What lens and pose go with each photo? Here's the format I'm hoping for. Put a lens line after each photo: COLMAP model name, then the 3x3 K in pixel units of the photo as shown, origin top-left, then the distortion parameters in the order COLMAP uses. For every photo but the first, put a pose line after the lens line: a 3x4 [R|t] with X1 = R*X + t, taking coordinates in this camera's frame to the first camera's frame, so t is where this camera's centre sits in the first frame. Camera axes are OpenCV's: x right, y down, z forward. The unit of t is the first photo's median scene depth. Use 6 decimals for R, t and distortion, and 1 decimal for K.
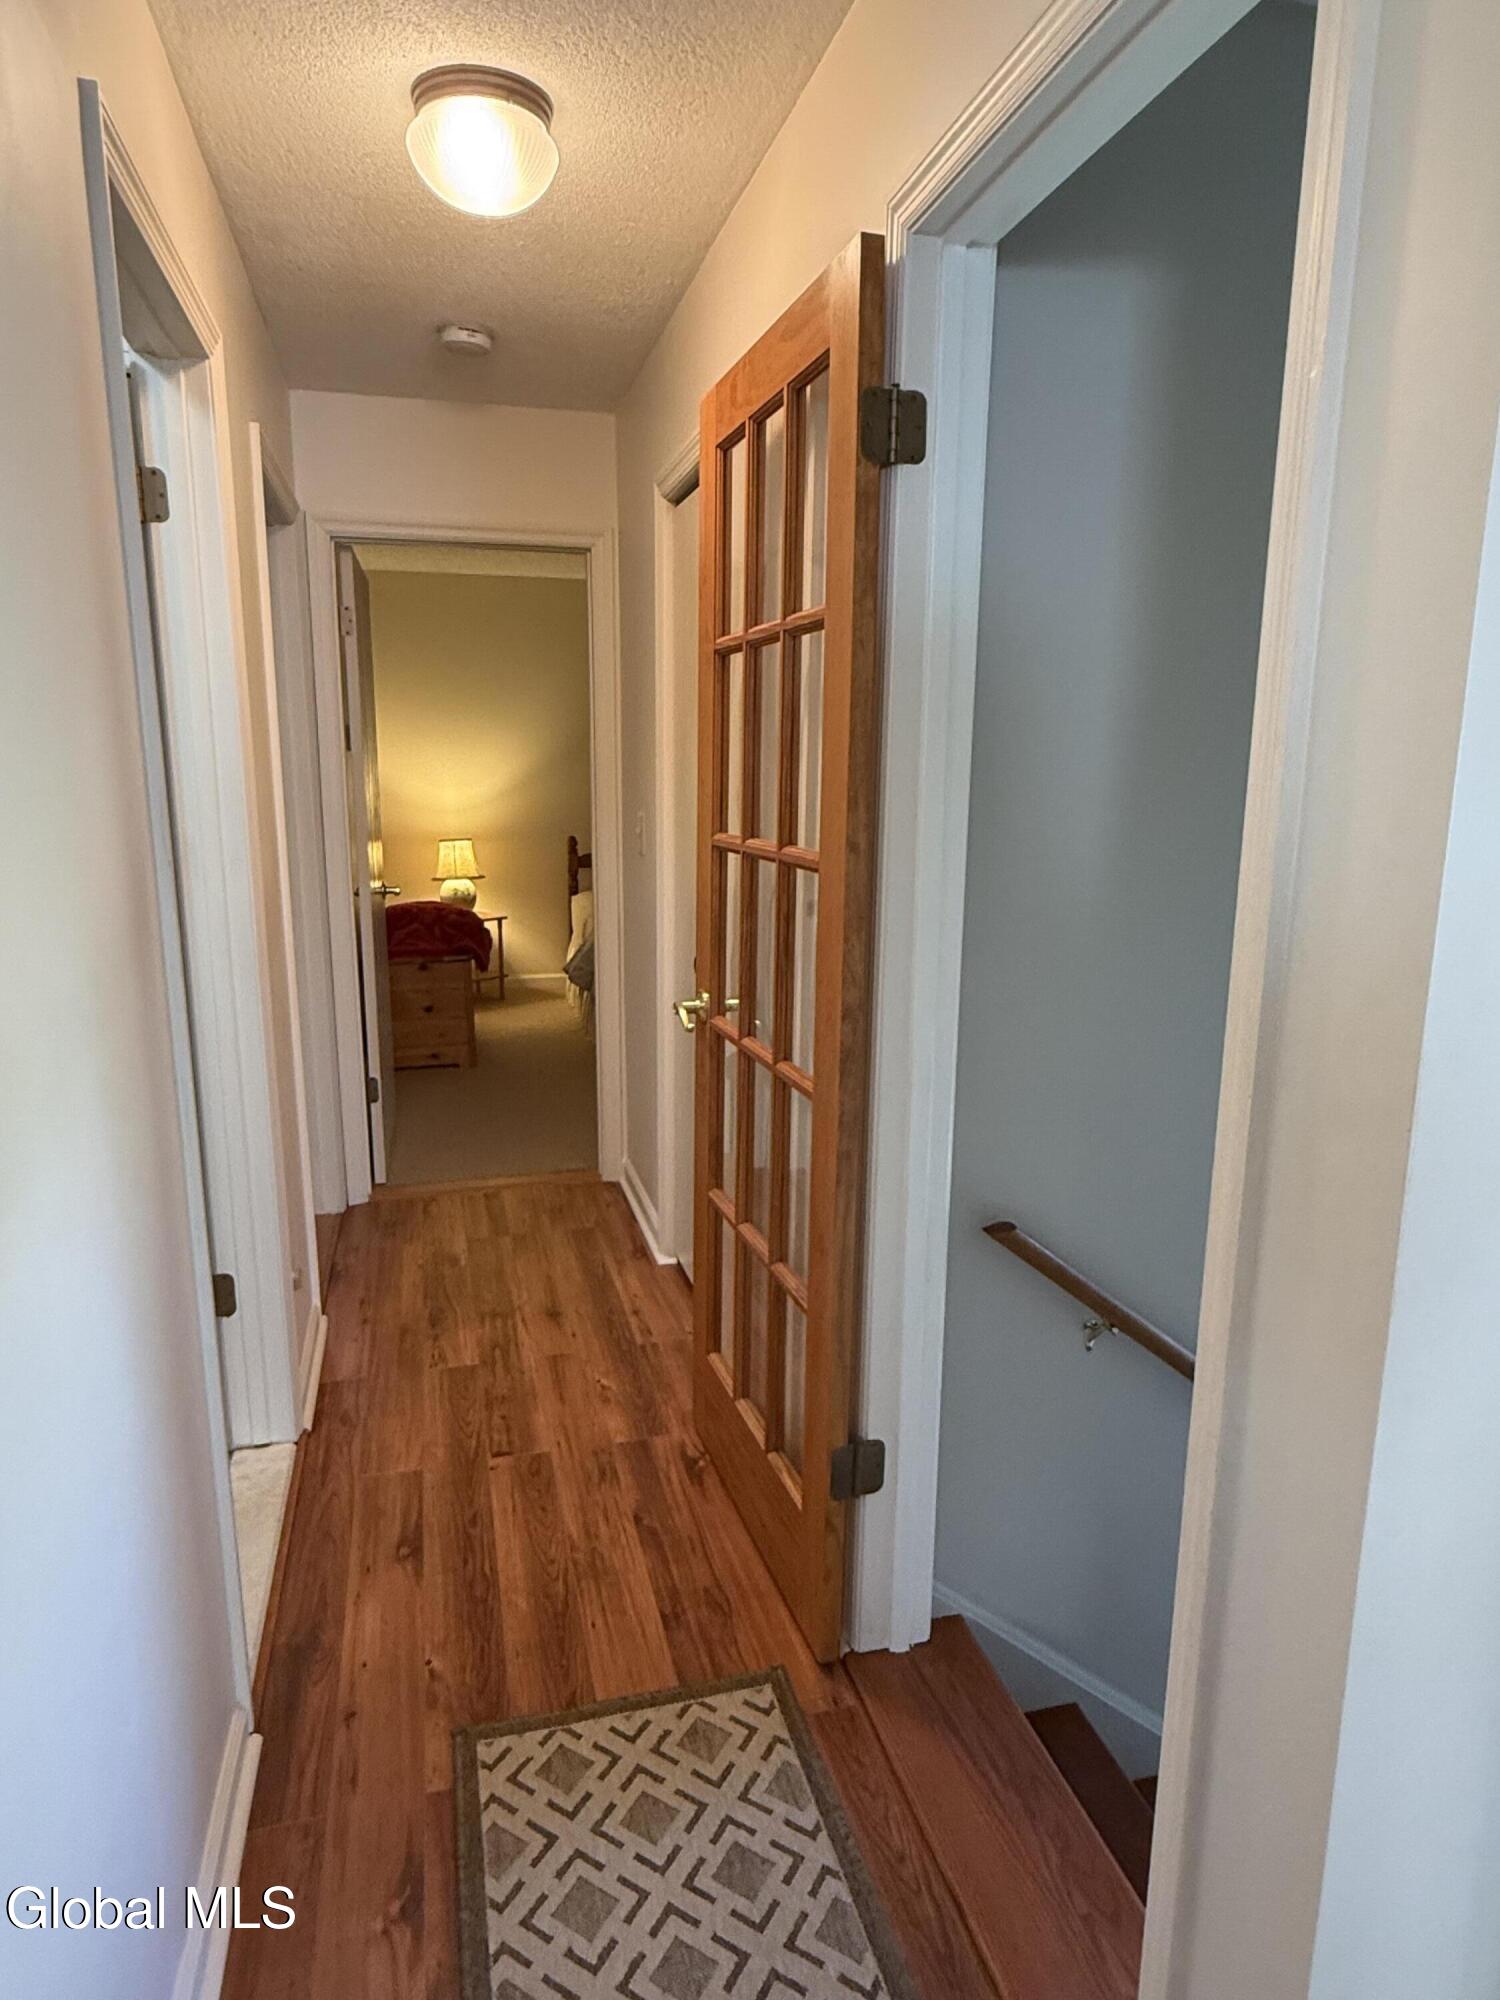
lens RADIAL K [[1219.9, 0, 750.0], [0, 1219.9, 1000.0], [0, 0, 1]] dist [0.033245, 0.001816]
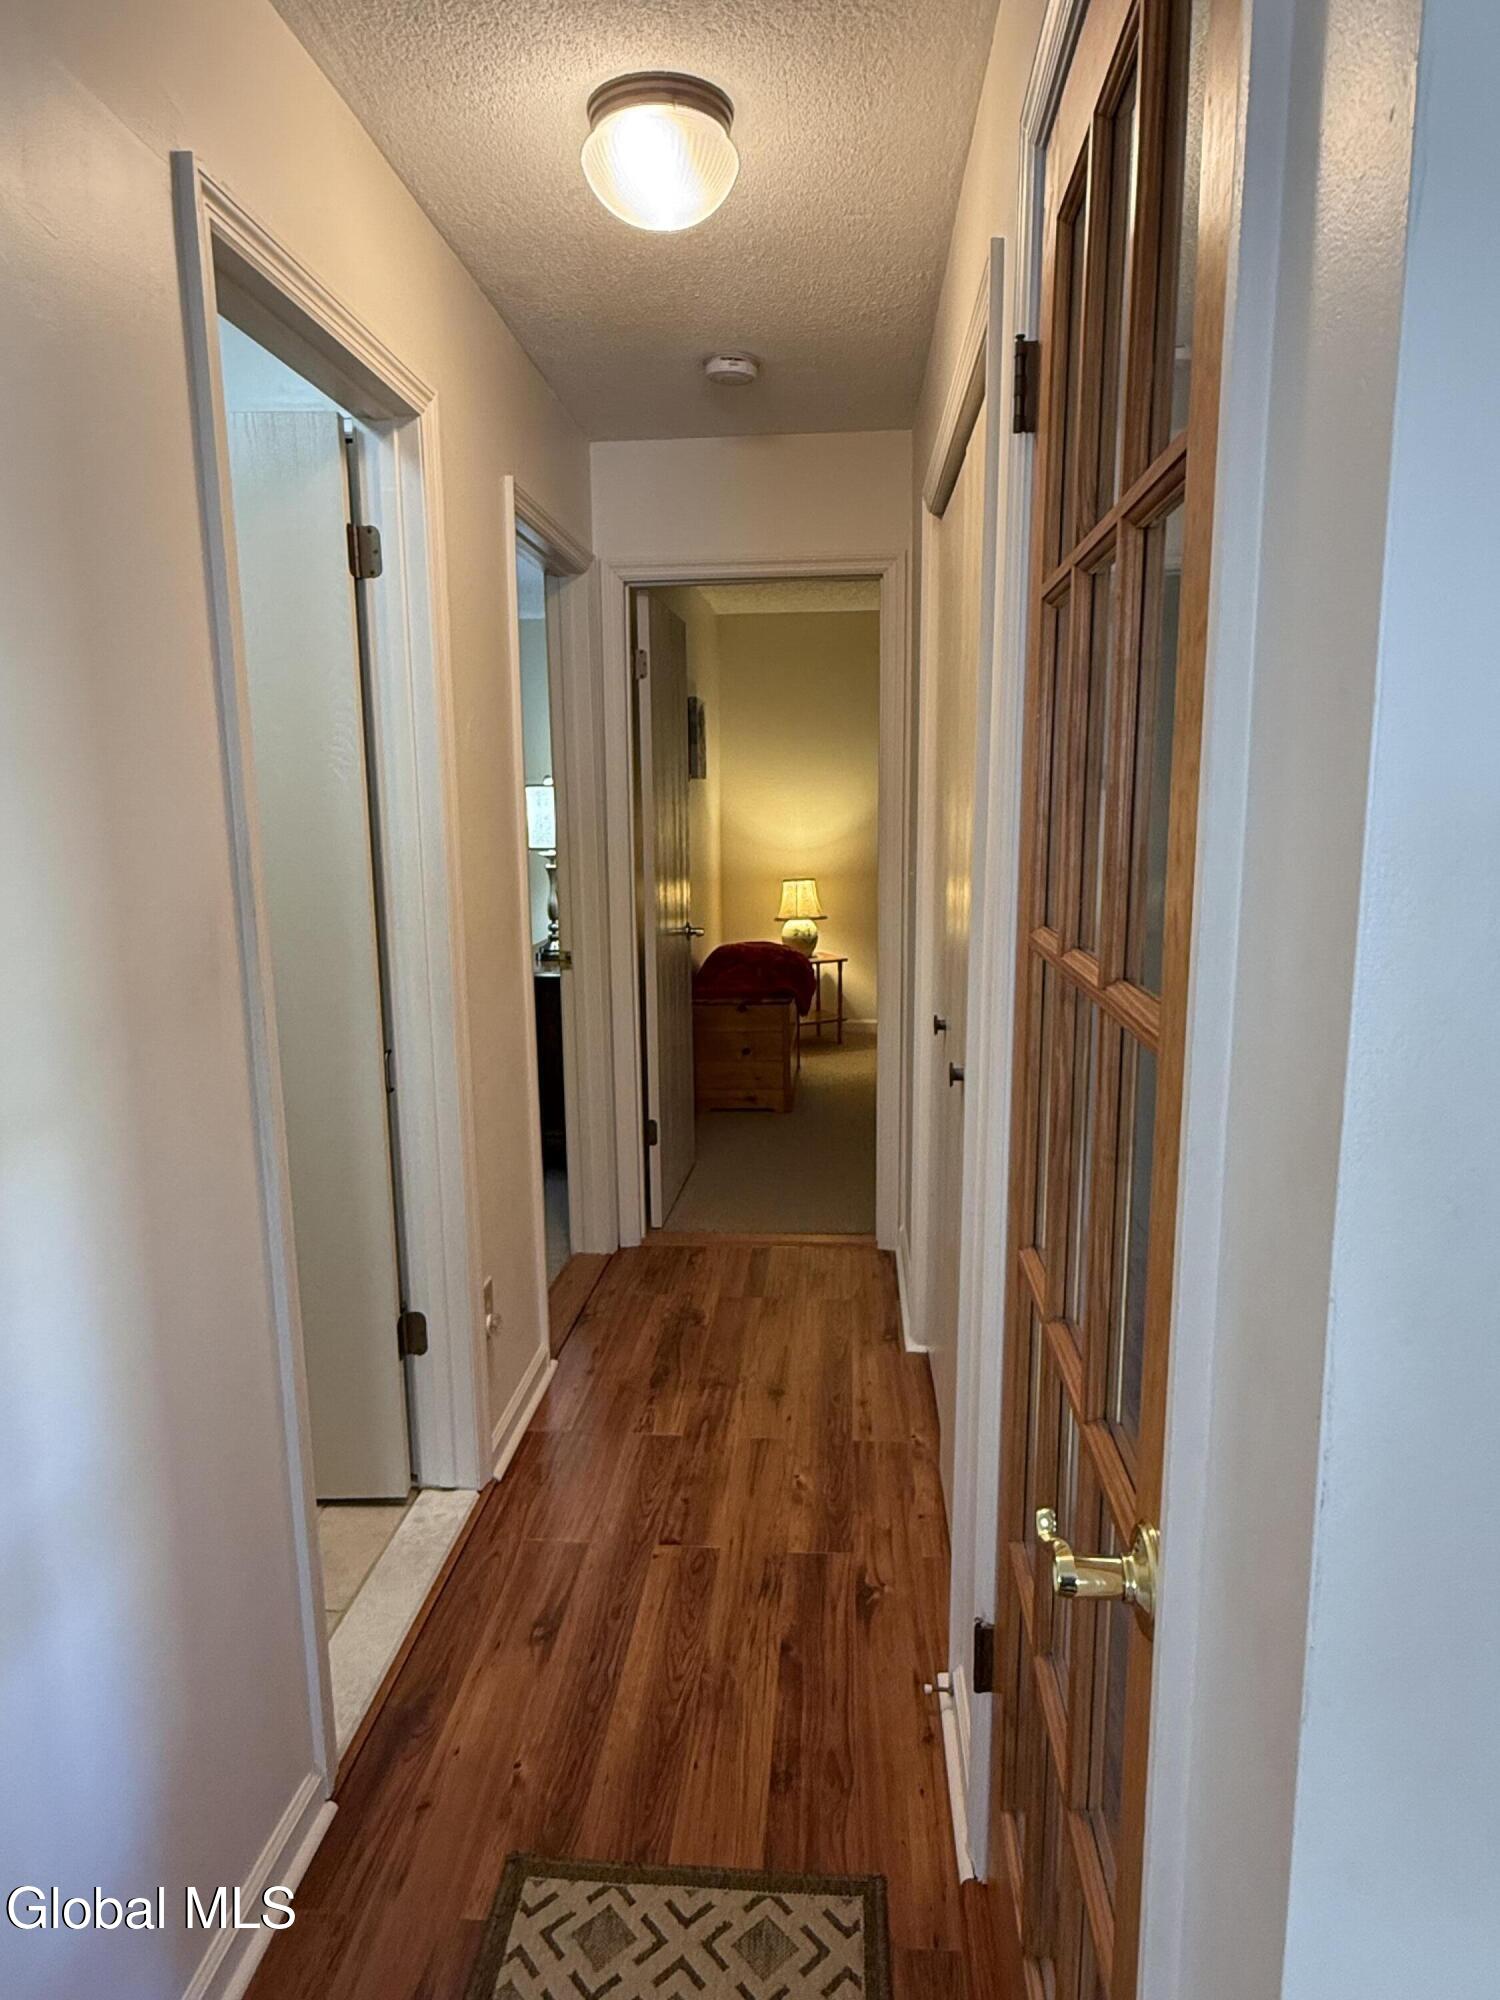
lens RADIAL K [[1250.7, 0, 750.0], [0, 1250.7, 1000.0], [0, 0, 1]] dist [0.031752, 0.003648]
pose [[0.943688, 0.037561, -0.328697, 0.150155], [-0.048501, 0.998507, -0.025144, -0.018444], [0.327262, 0.039670, 0.944101, 0.102415]]
